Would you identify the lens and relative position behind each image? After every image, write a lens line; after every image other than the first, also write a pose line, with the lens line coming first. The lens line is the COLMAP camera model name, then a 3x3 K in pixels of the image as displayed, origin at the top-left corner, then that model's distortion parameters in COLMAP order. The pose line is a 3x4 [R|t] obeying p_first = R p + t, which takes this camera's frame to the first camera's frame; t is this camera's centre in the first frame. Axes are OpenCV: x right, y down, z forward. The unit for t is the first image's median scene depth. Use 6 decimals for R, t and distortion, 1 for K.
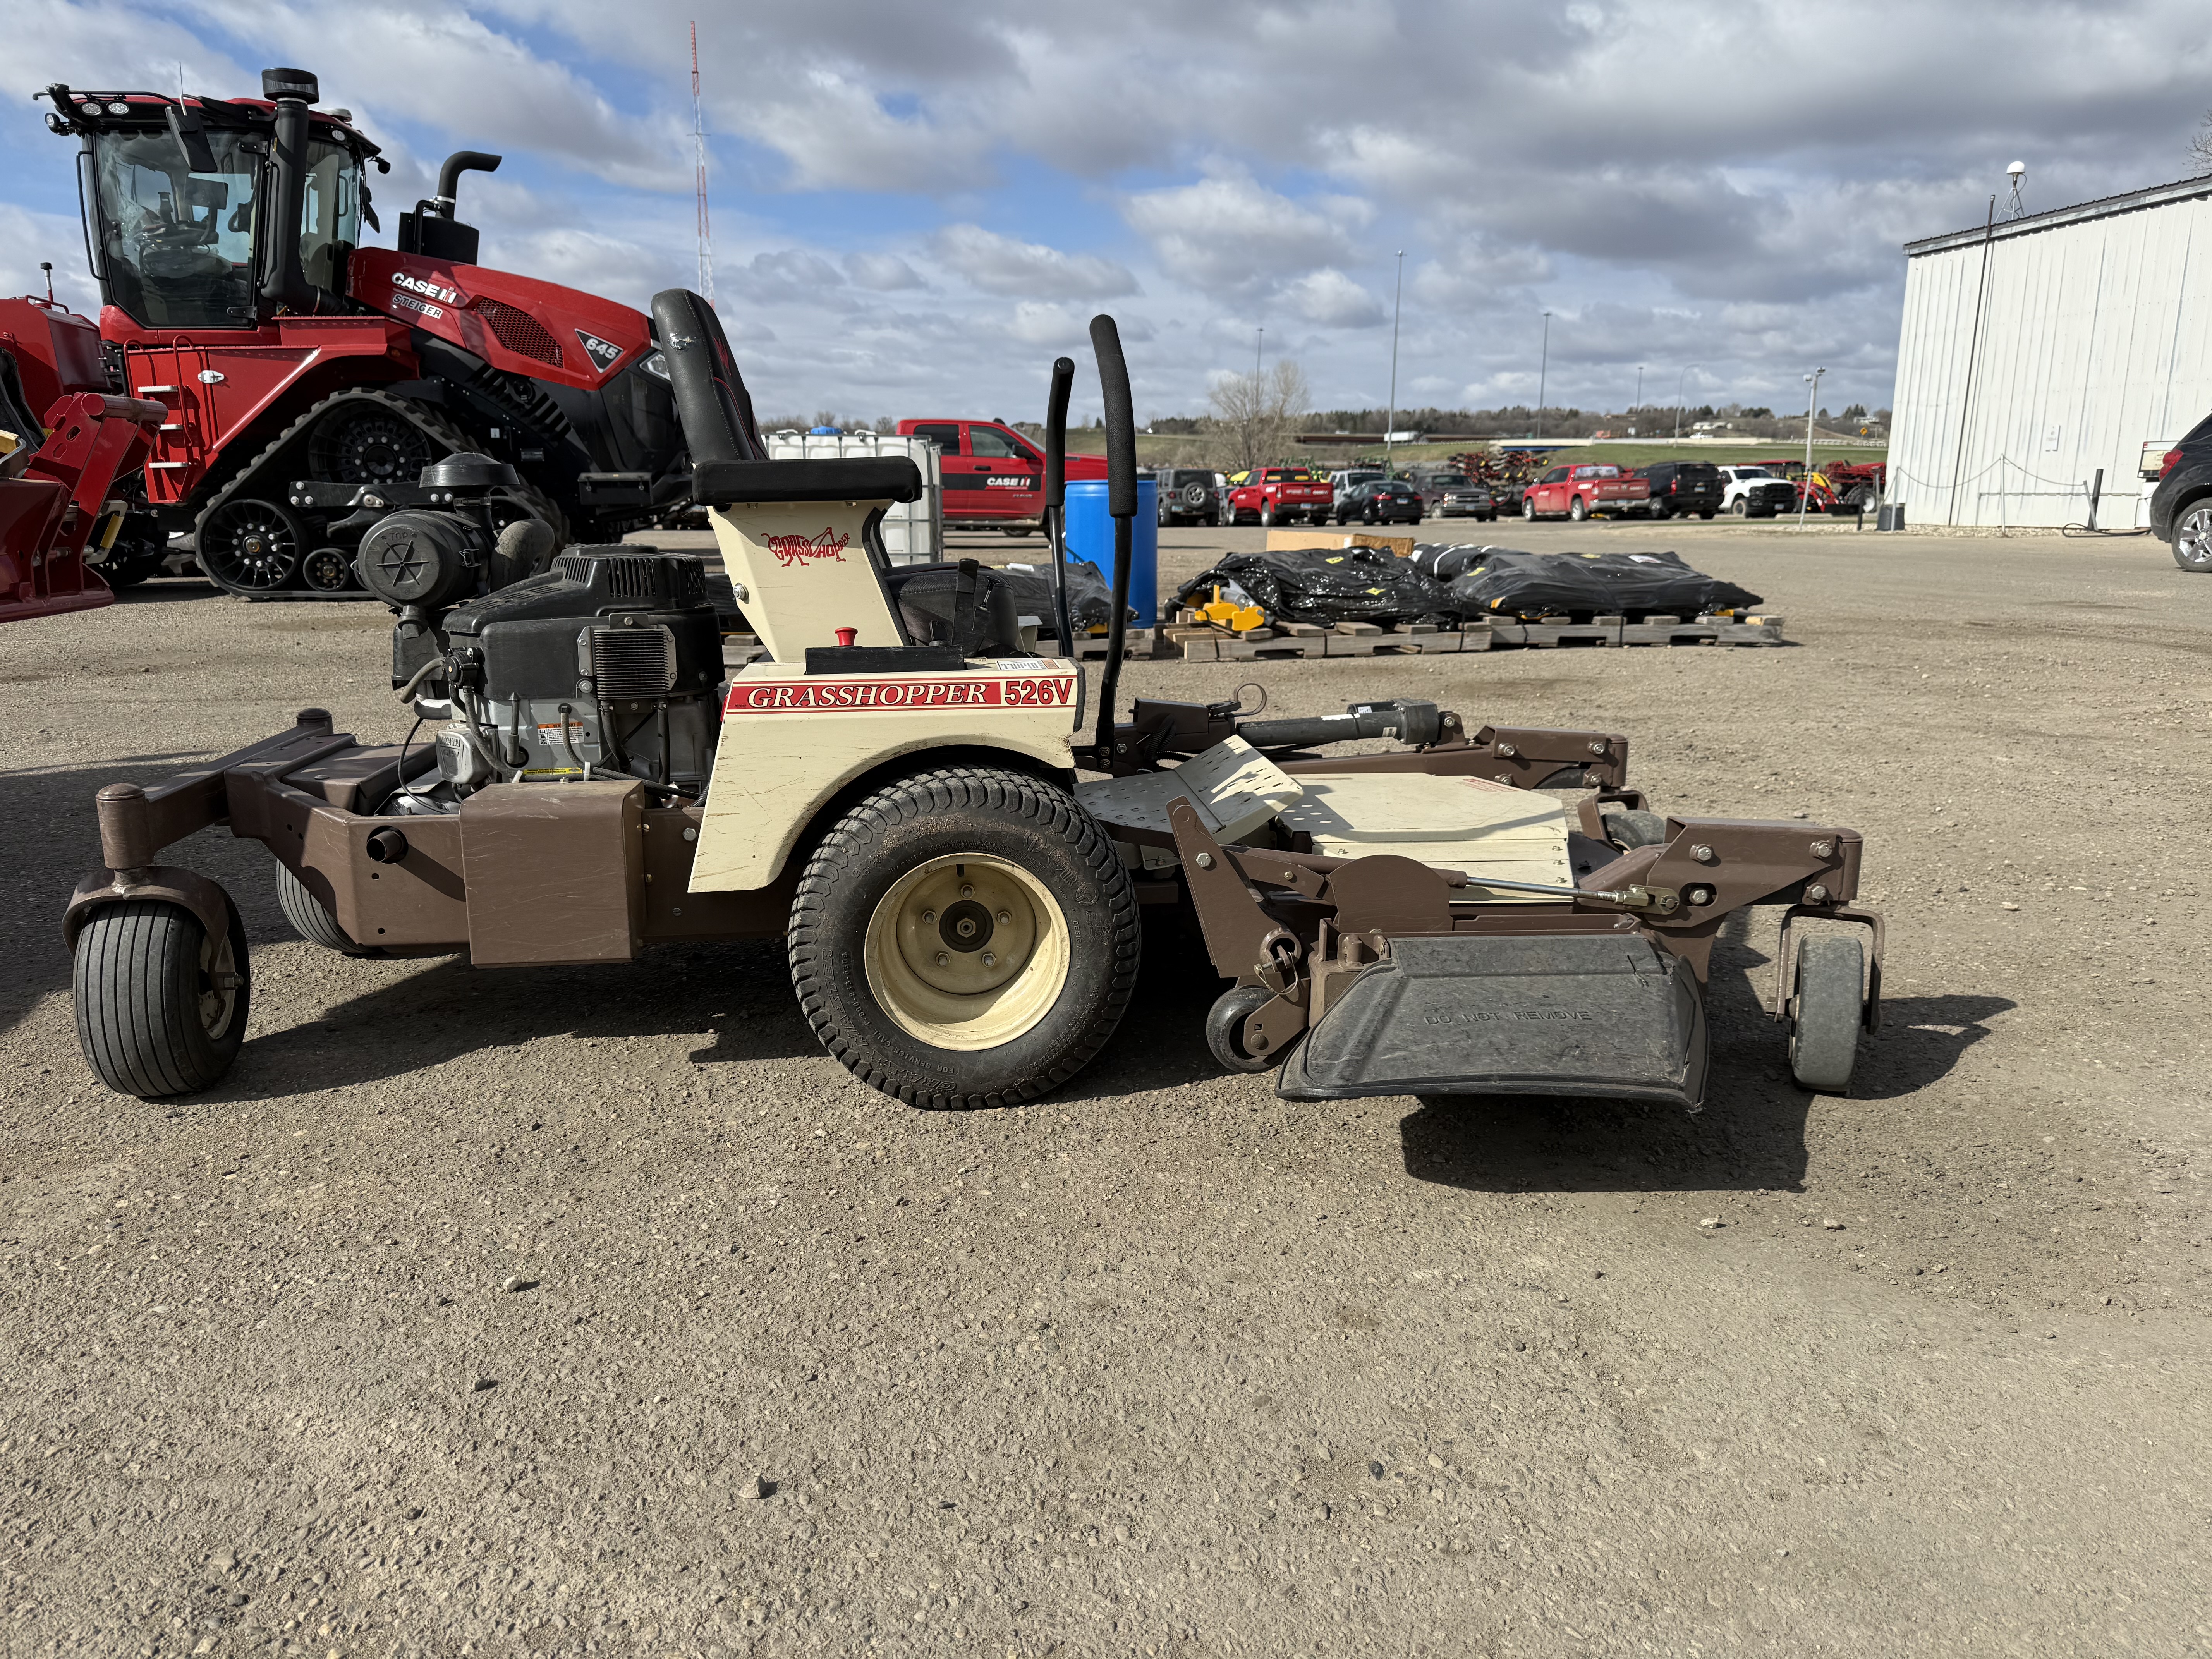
lens RADIAL K [[1566.3, 0, 1093.4], [0, 1566.3, 828.4], [0, 0, 1]] dist [0.055466, -0.062211]
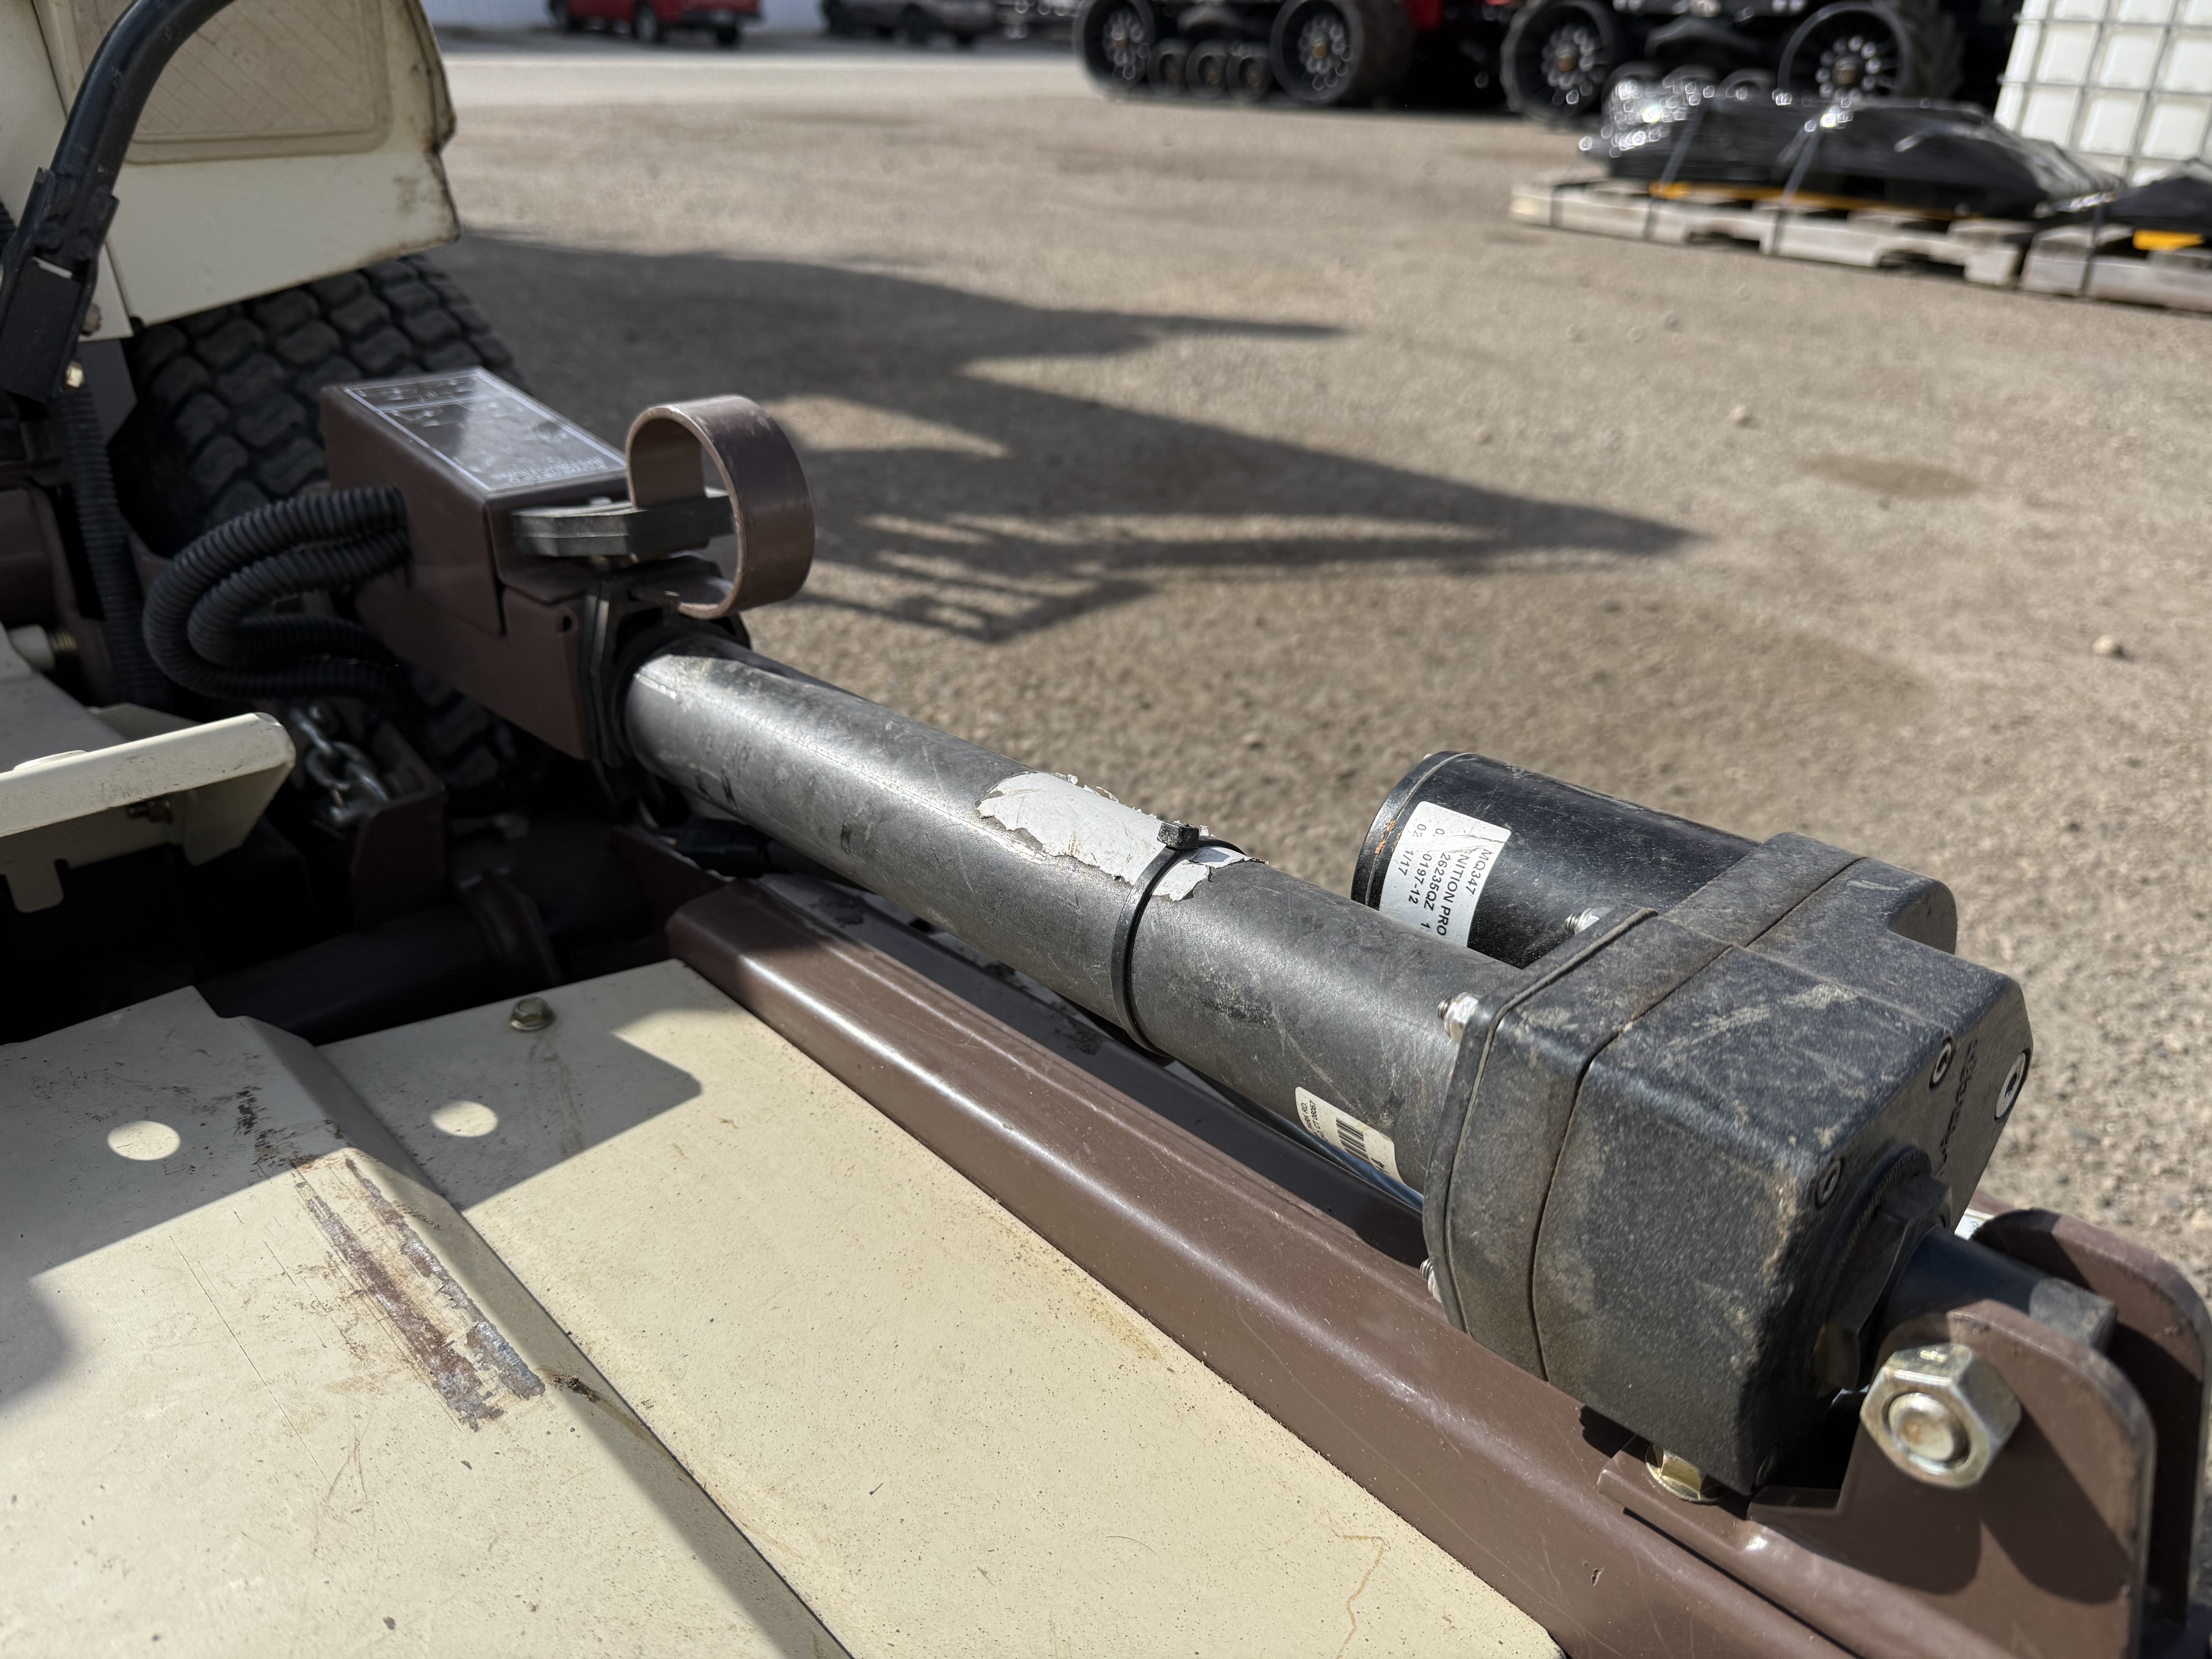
lens RADIAL K [[1656.1, 0, 1110.2], [0, 1656.1, 821.1], [0, 0, 1]] dist [-0.008330, -0.006778]
pose [[0.626502, 0.371406, -0.685239, 0.096055], [-0.208029, 0.926953, 0.312220, -0.043218], [0.751145, -0.053057, 0.658002, 0.352324]]
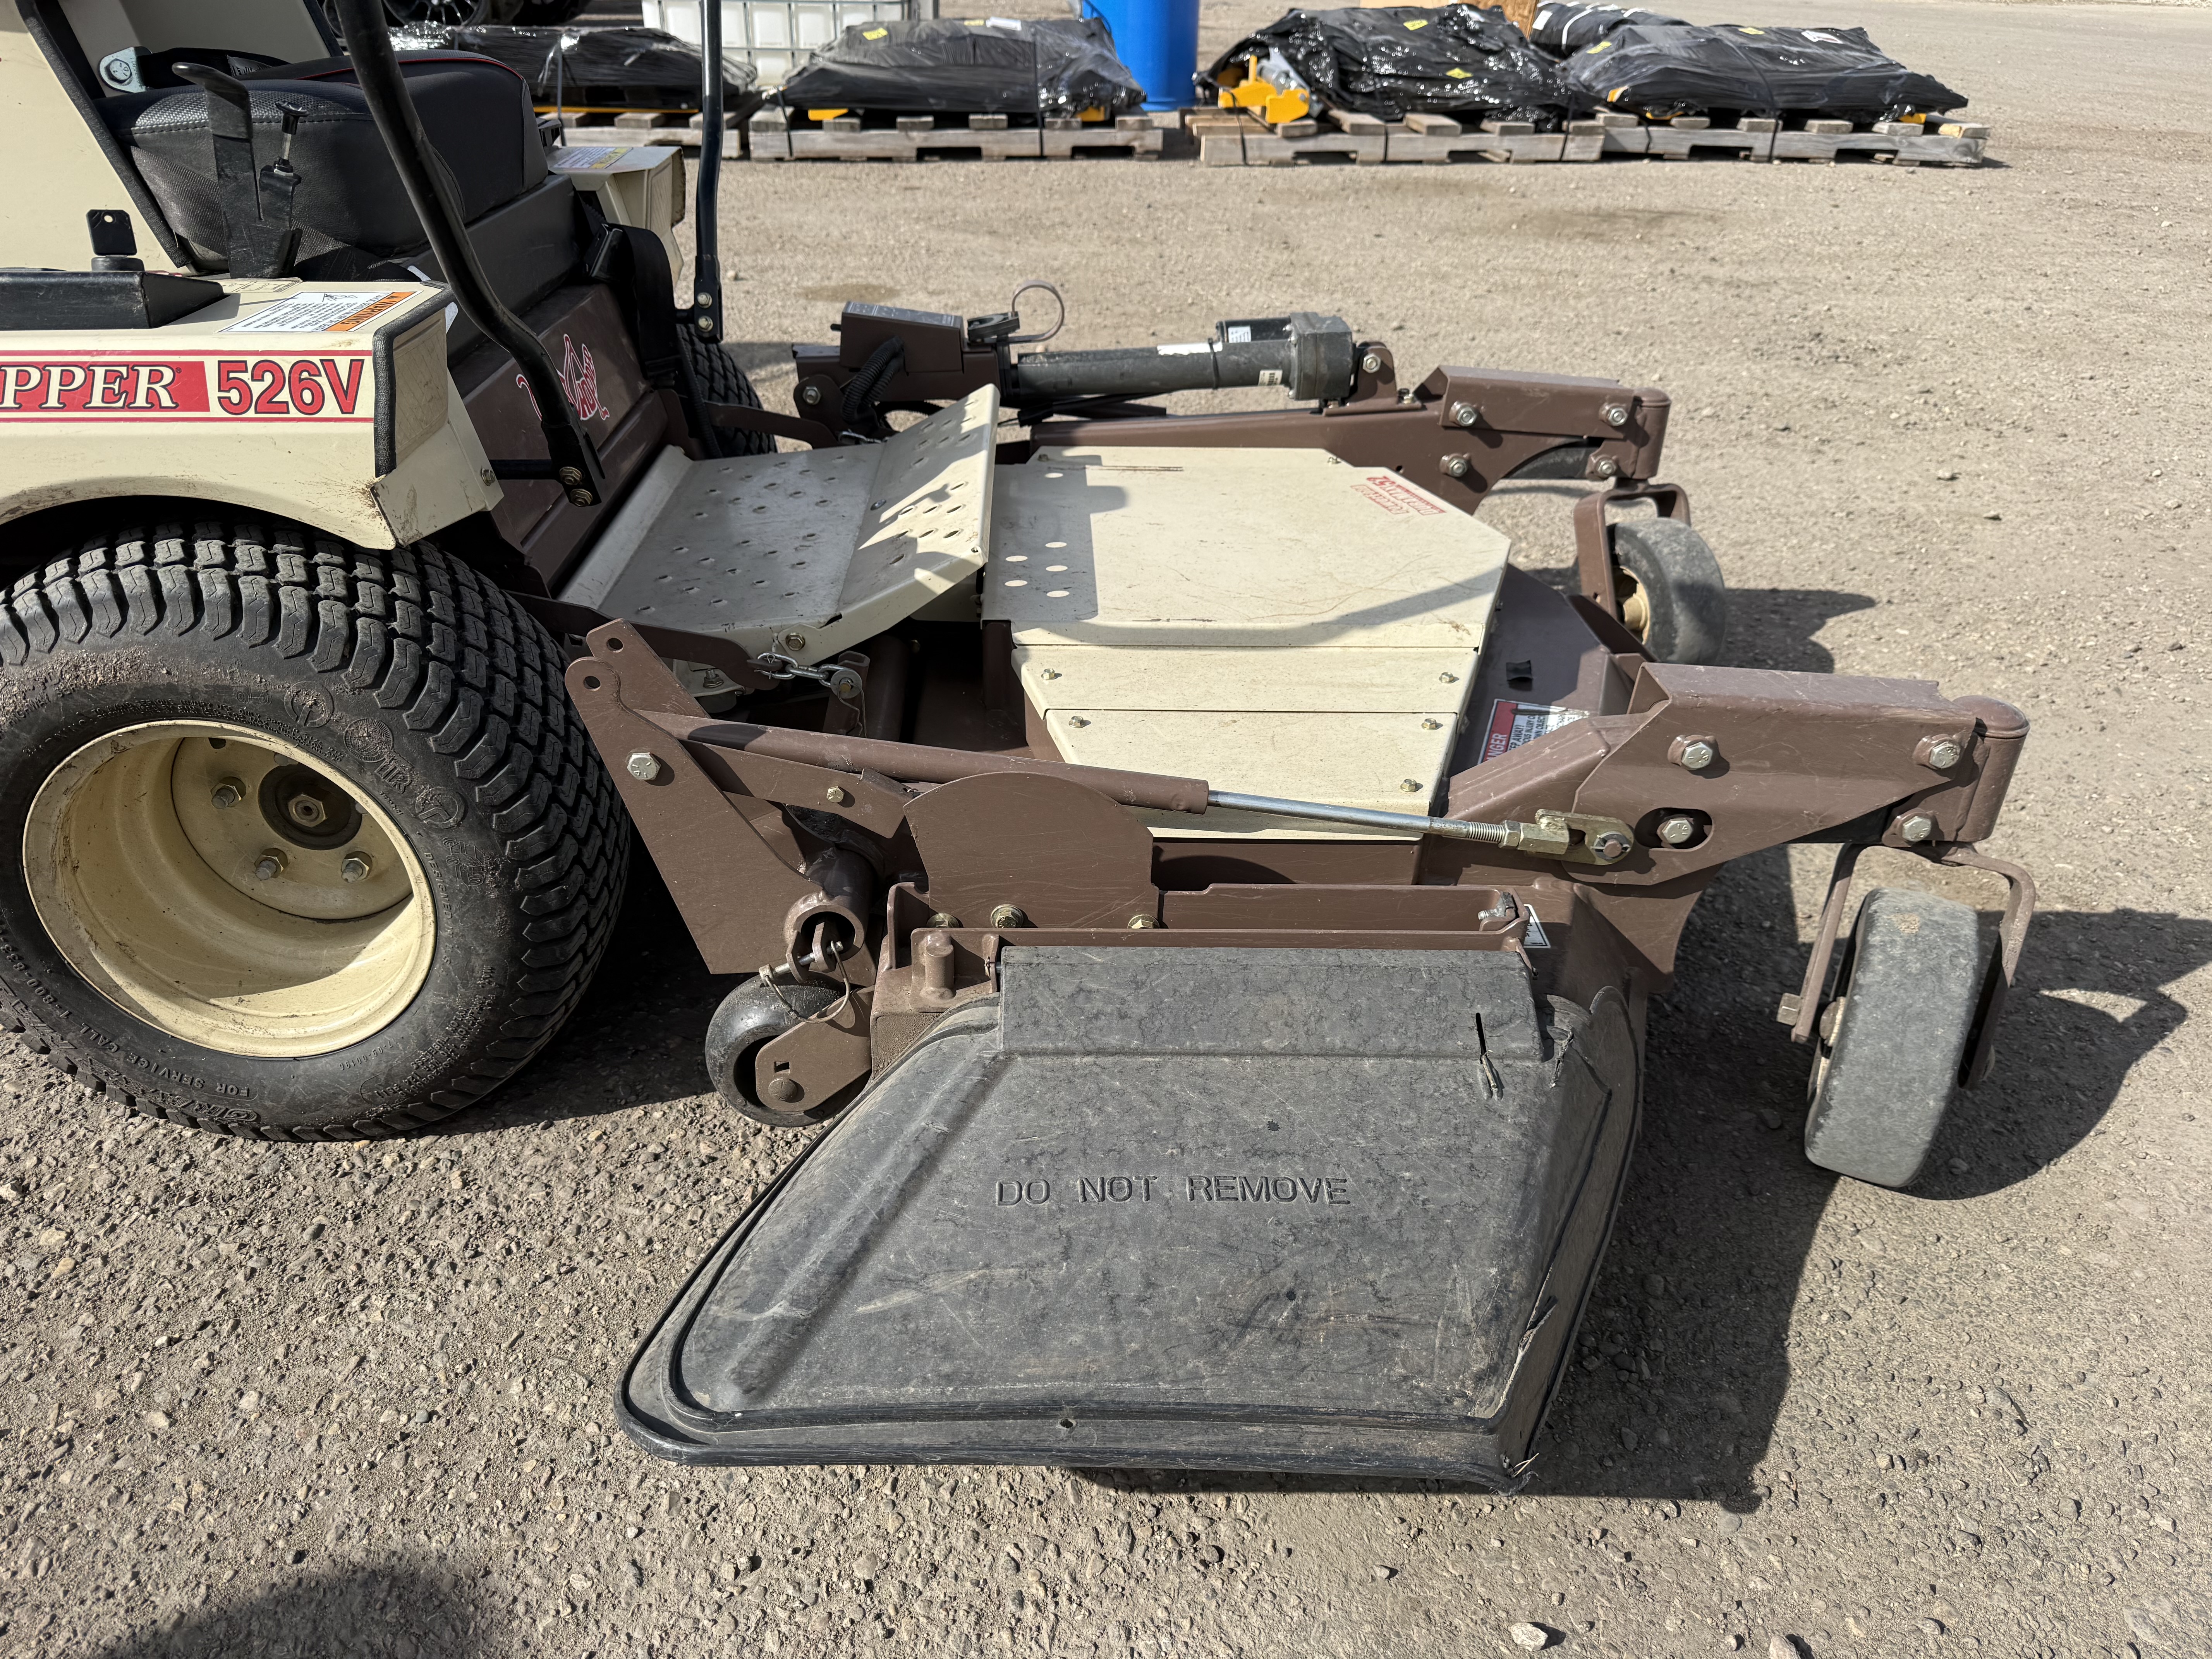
lens RADIAL K [[1579.7, 0, 1106.0], [0, 1579.7, 829.5], [0, 0, 1]] dist [0.004230, -0.001793]
pose [[0.997622, 0.048498, -0.048978, 0.063864], [-0.031246, 0.951581, 0.305807, -0.030642], [0.061438, -0.303549, 0.950833, 0.143112]]
